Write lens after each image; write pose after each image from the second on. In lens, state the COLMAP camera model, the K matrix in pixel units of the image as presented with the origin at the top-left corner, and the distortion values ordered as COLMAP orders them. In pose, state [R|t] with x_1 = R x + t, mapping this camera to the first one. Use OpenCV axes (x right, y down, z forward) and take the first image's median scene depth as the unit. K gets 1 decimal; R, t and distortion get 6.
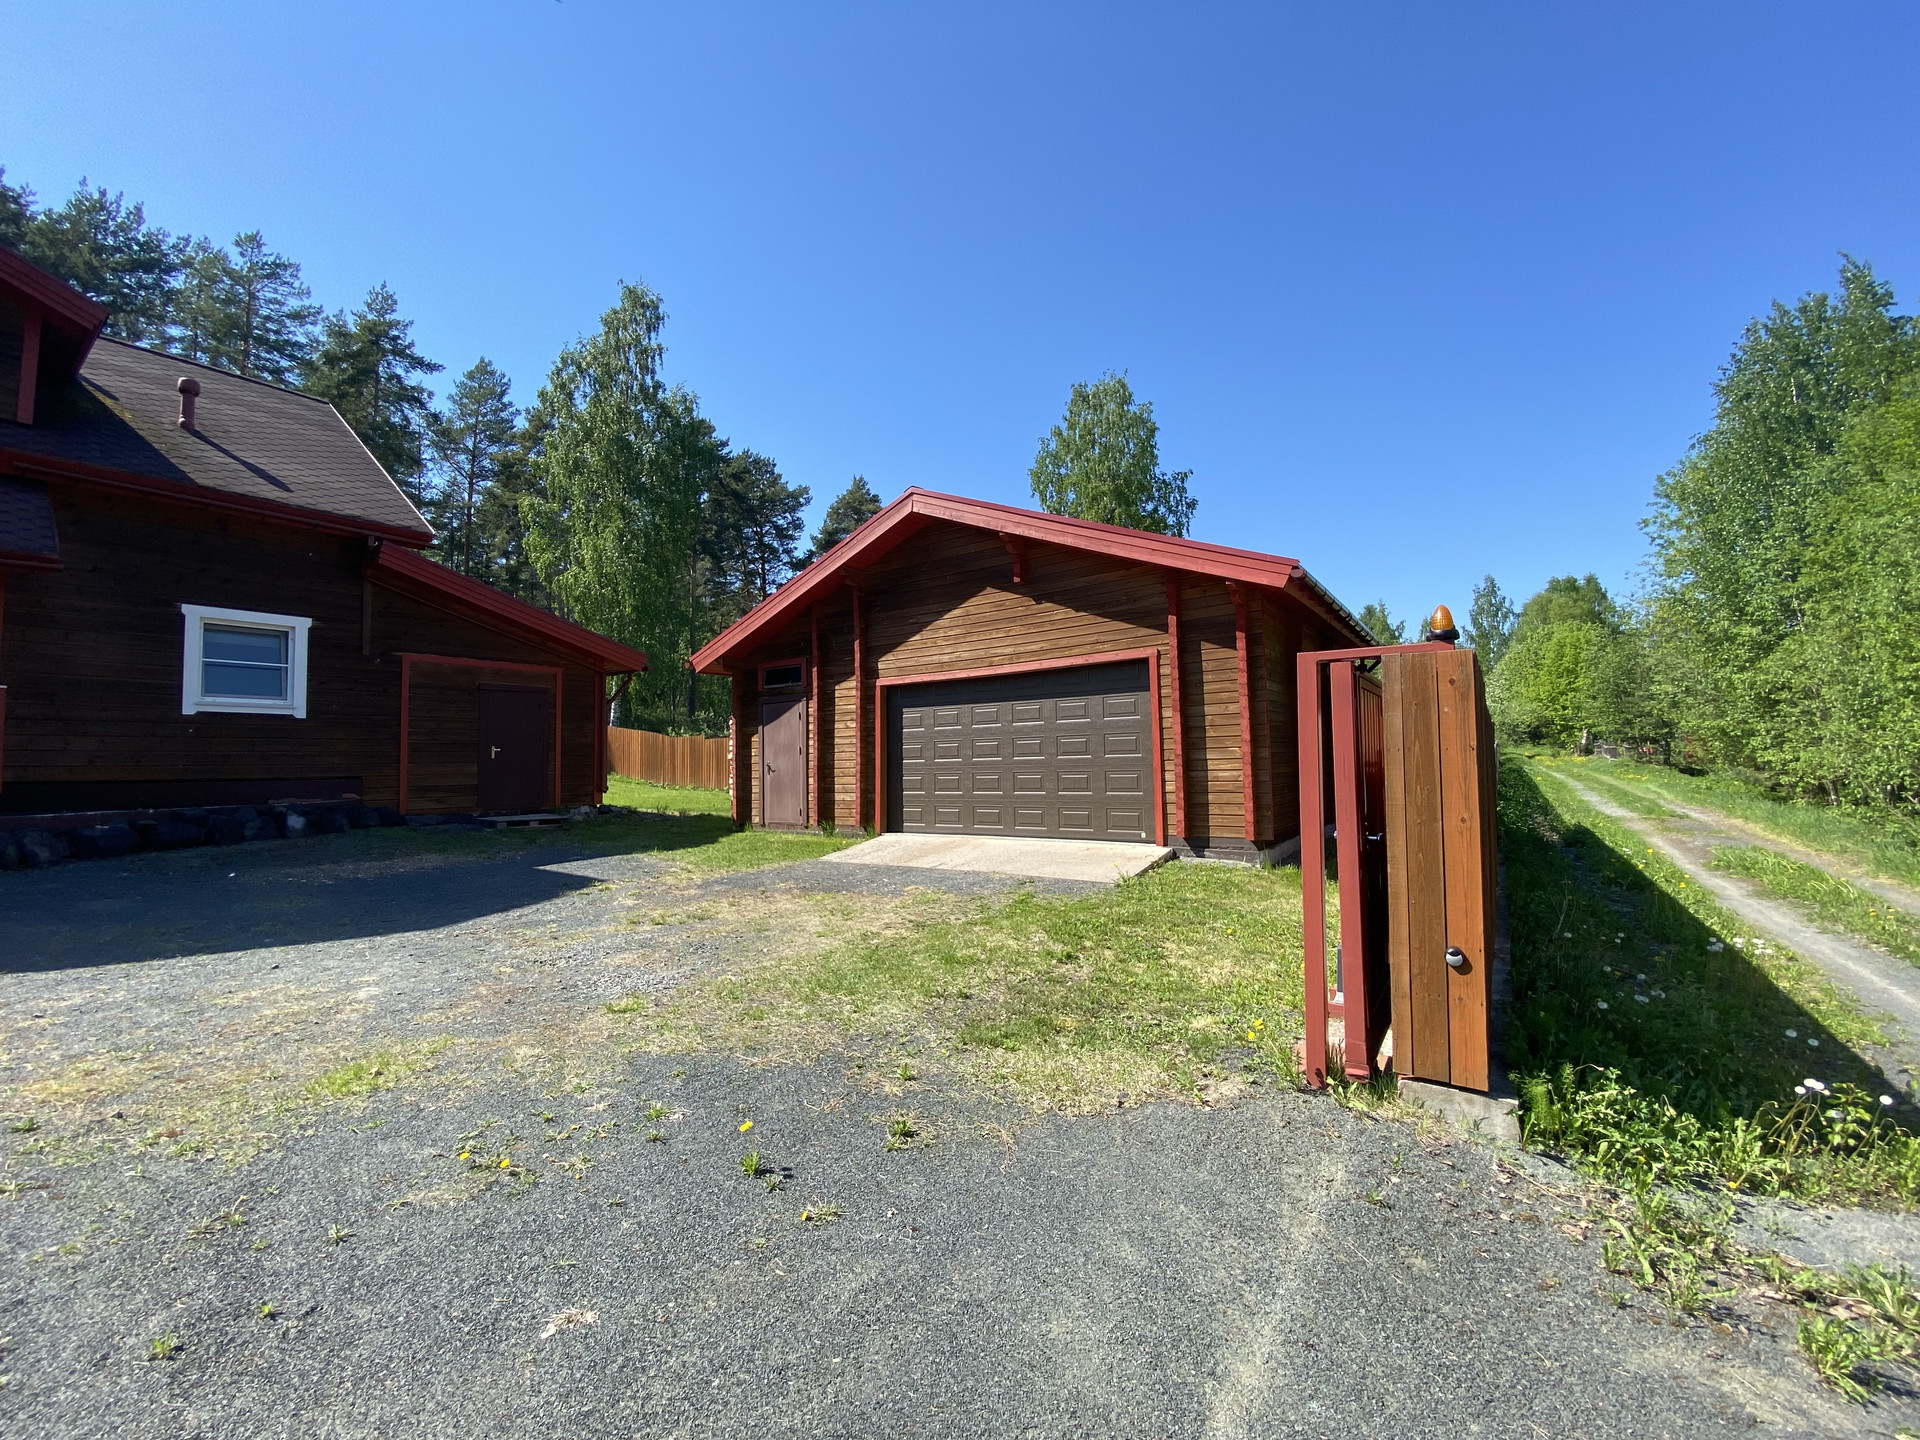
lens RADIAL K [[781.2, 0, 960.0], [0, 781.2, 720.0], [0, 0, 1]] dist [0.001056, -0.013596]
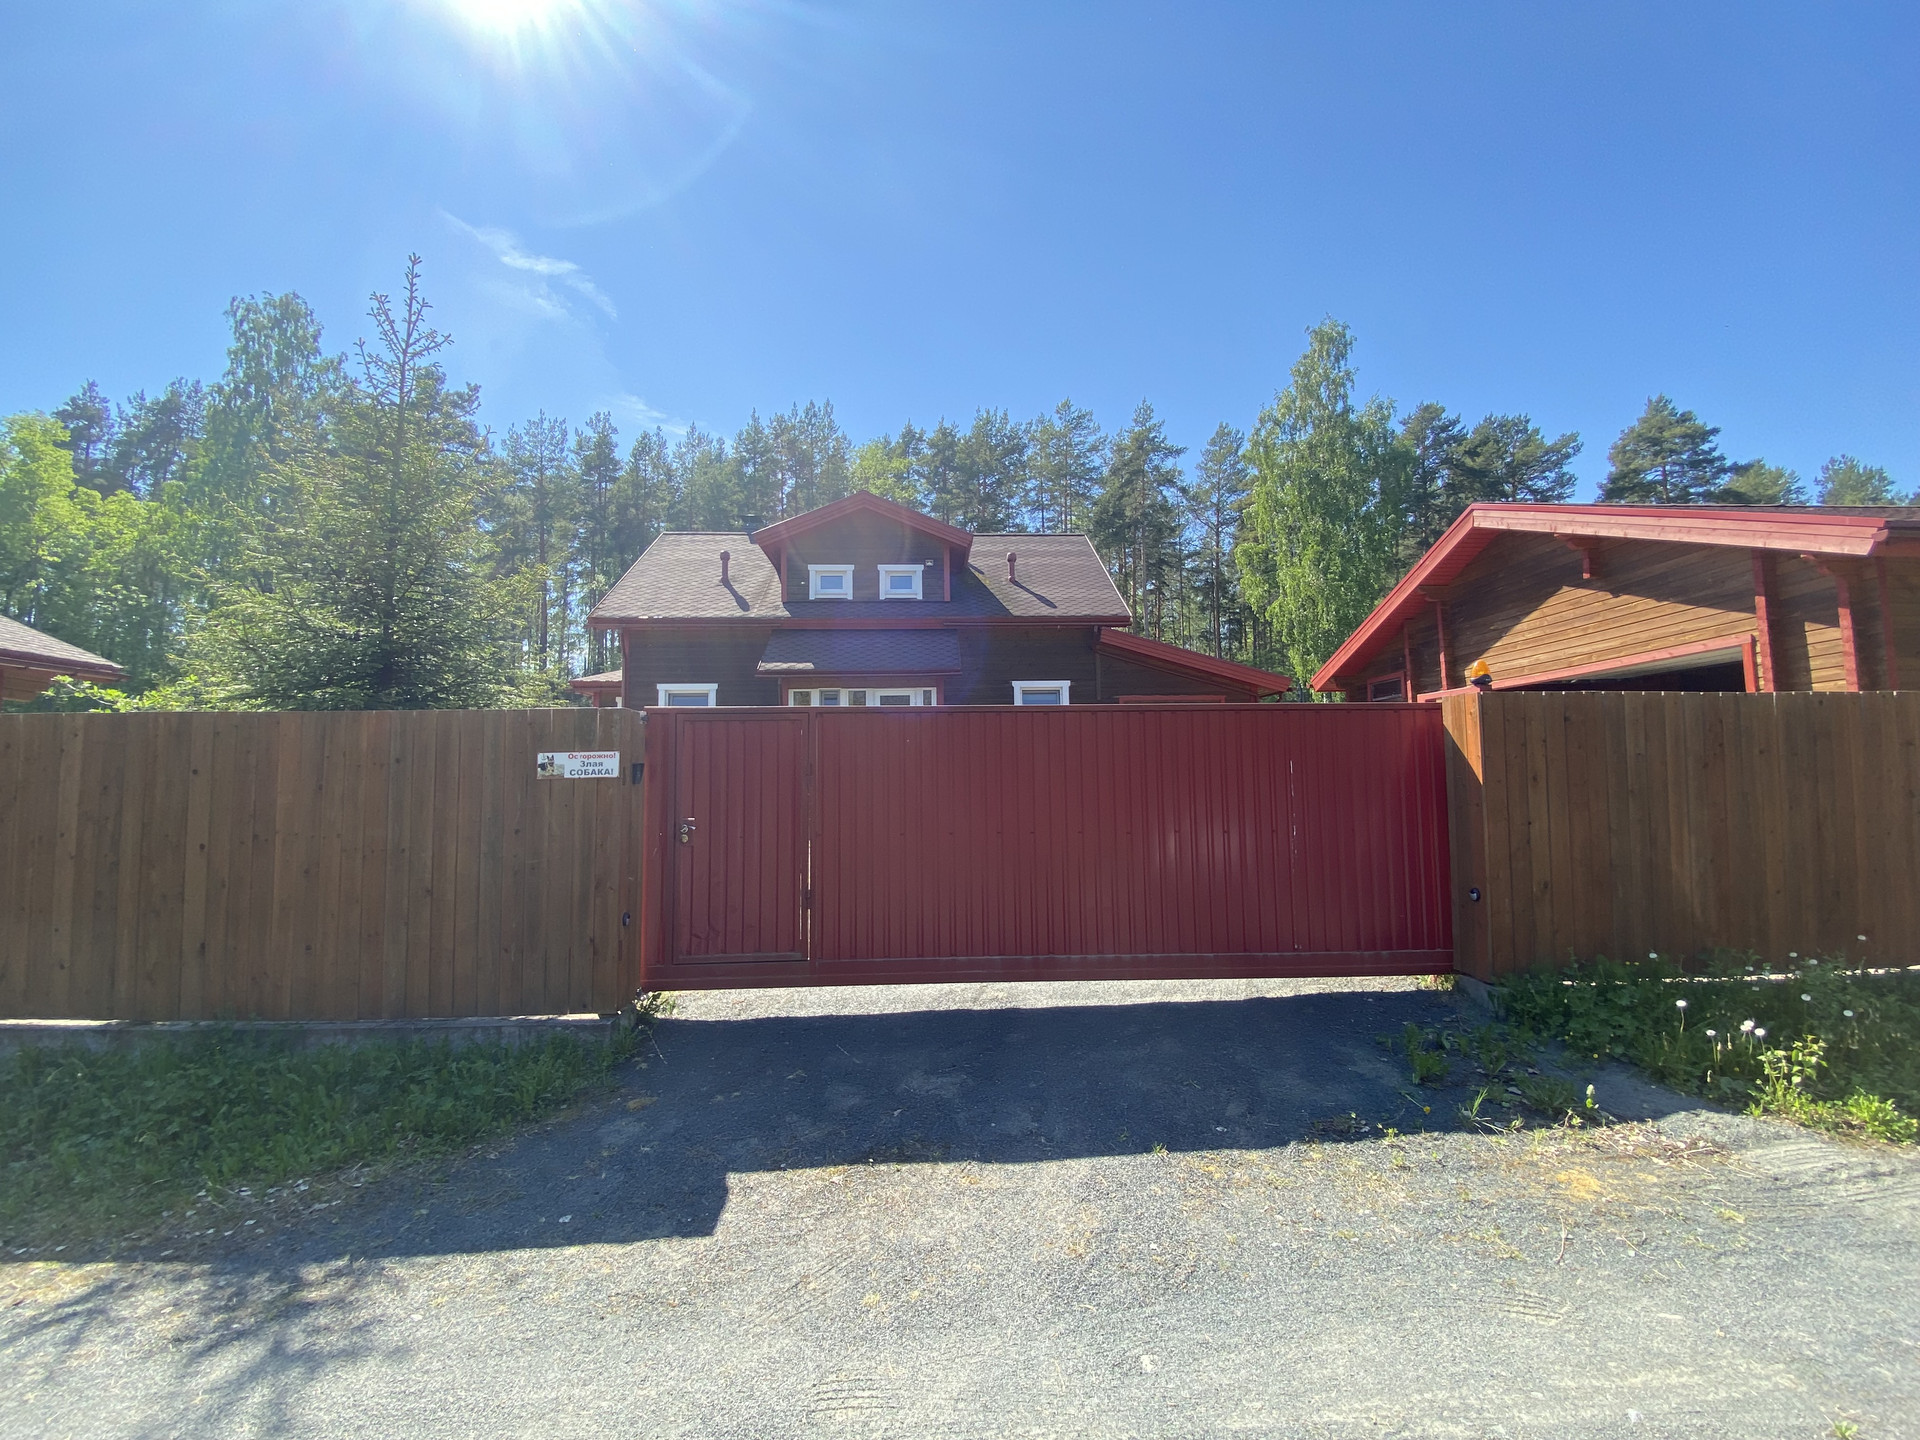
lens RADIAL K [[769.0, 0, 960.0], [0, 769.0, 720.0], [0, 0, 1]] dist [-0.000670, -0.000016]
pose [[0.599956, -0.050770, -0.798420, 0.108438], [0.048806, 0.998448, -0.026815, -0.004303], [0.798543, -0.022880, 0.601503, -0.059323]]
